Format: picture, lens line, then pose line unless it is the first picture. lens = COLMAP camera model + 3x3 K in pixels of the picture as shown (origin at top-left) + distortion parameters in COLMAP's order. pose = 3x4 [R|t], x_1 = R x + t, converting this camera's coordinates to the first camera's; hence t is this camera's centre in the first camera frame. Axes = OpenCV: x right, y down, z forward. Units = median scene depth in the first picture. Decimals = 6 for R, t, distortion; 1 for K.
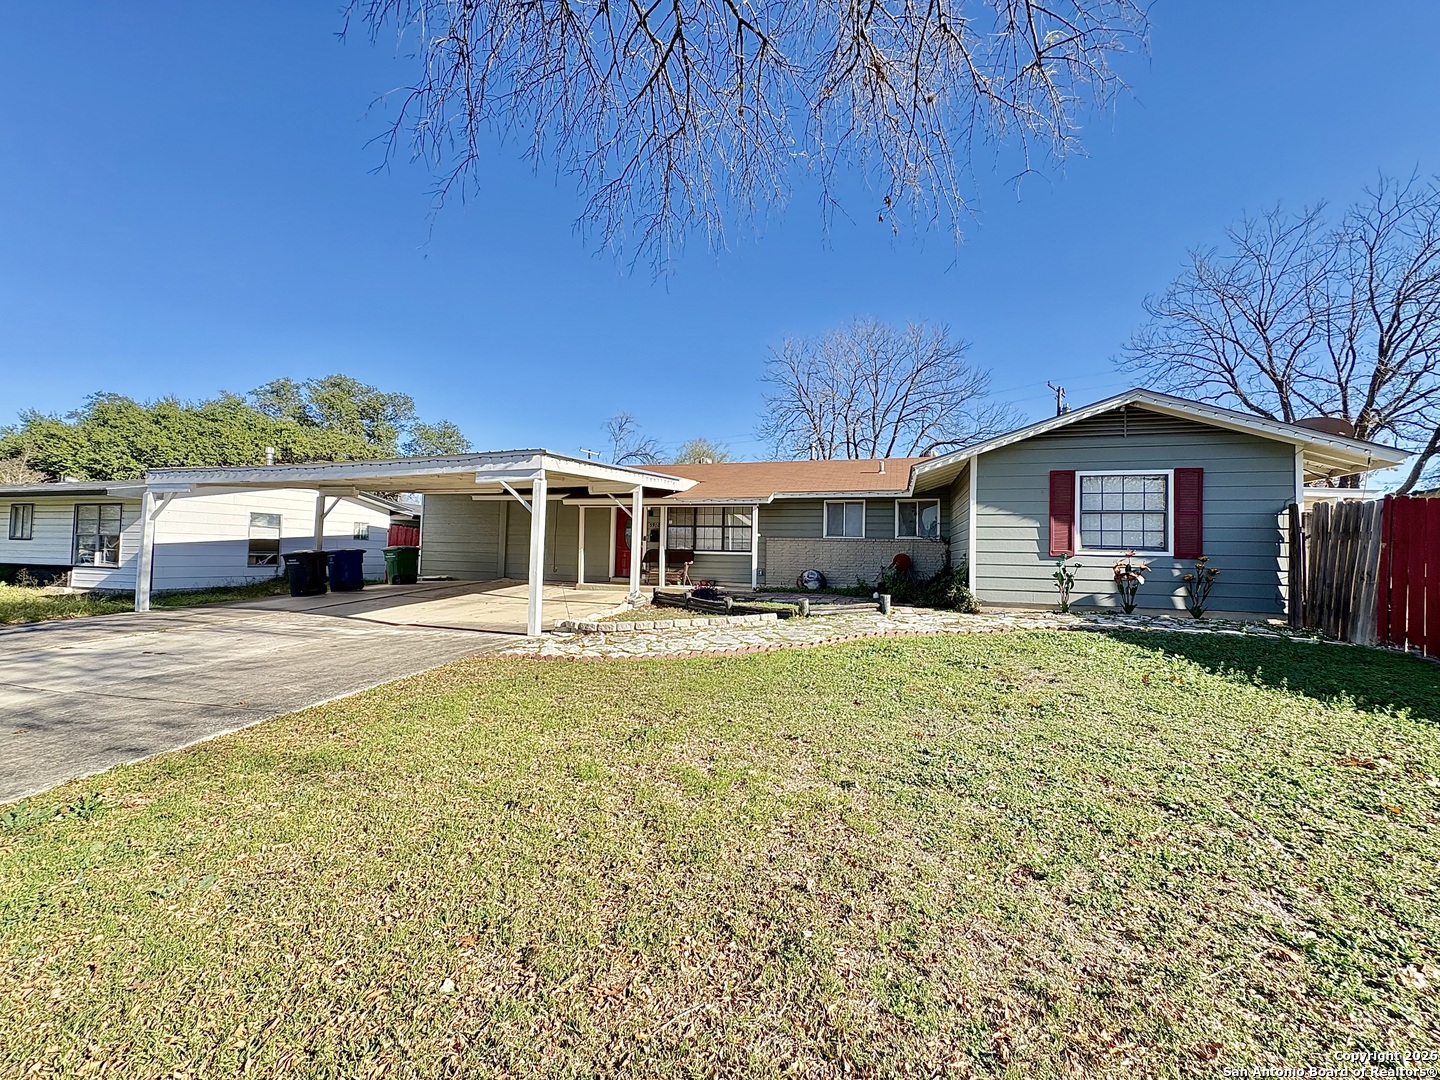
lens RADIAL K [[572.2, 0, 721.3], [0, 572.2, 541.1], [0, 0, 1]] dist [0.000887, 0.000293]
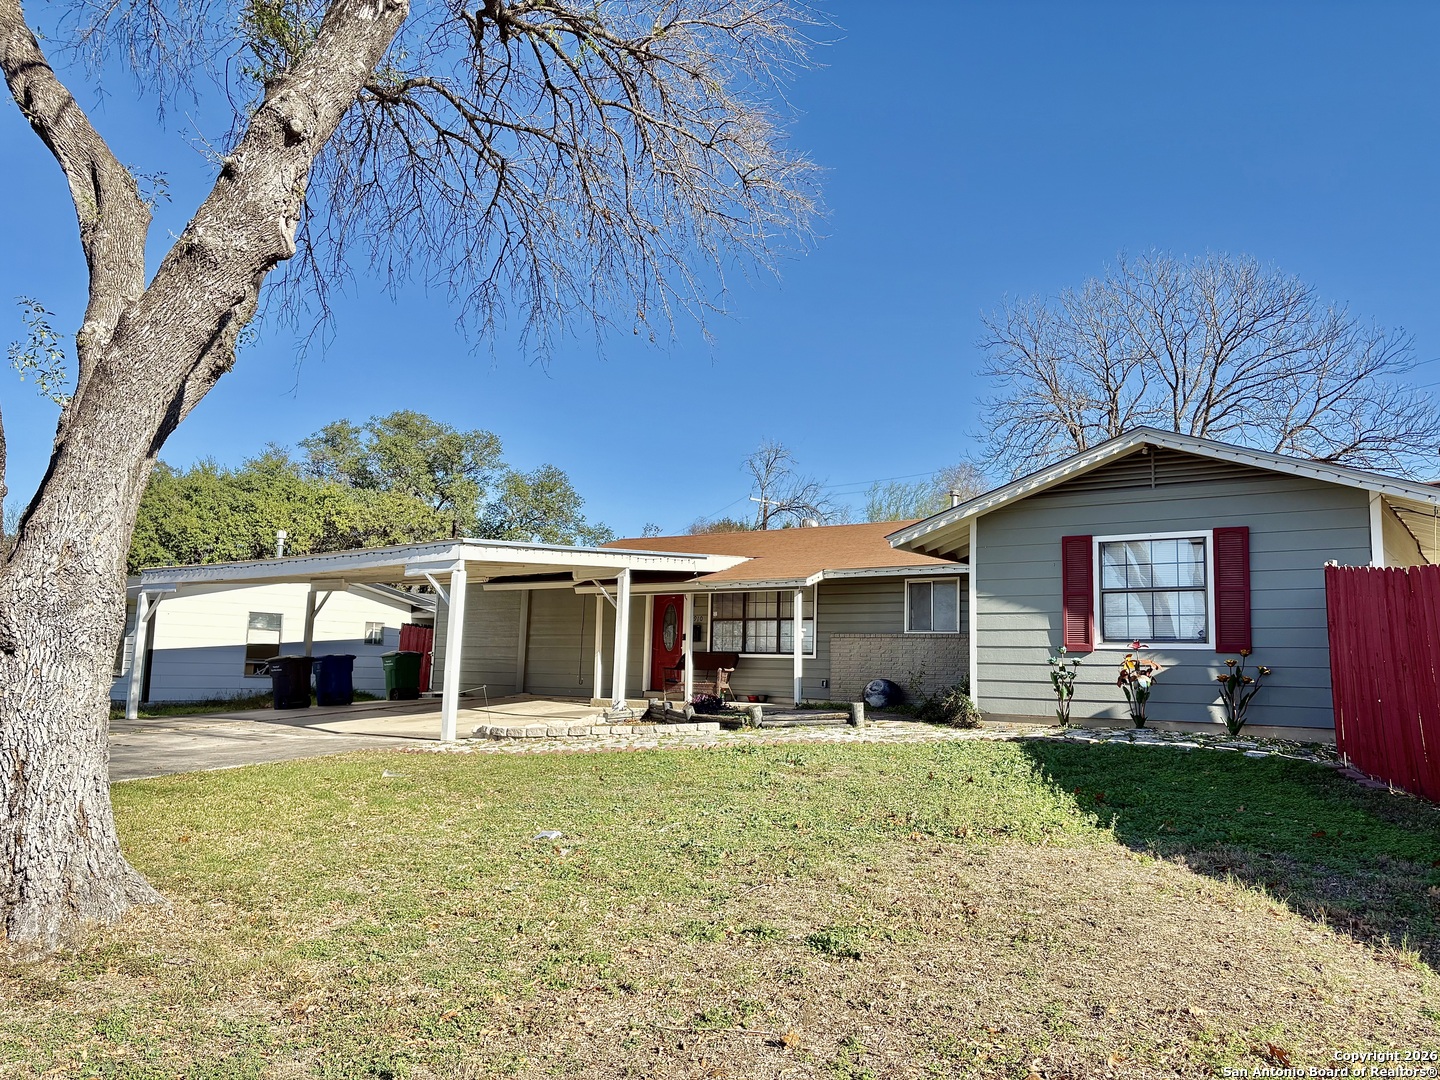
lens RADIAL K [[1071.9, 0, 720.0], [0, 1071.9, 540.0], [0, 0, 1]] dist [0.108528, -0.237037]
pose [[0.943803, -0.040028, -0.328075, 0.403954], [0.005577, 0.994427, -0.105284, 0.018127], [0.330461, 0.097537, 0.938766, -0.310965]]
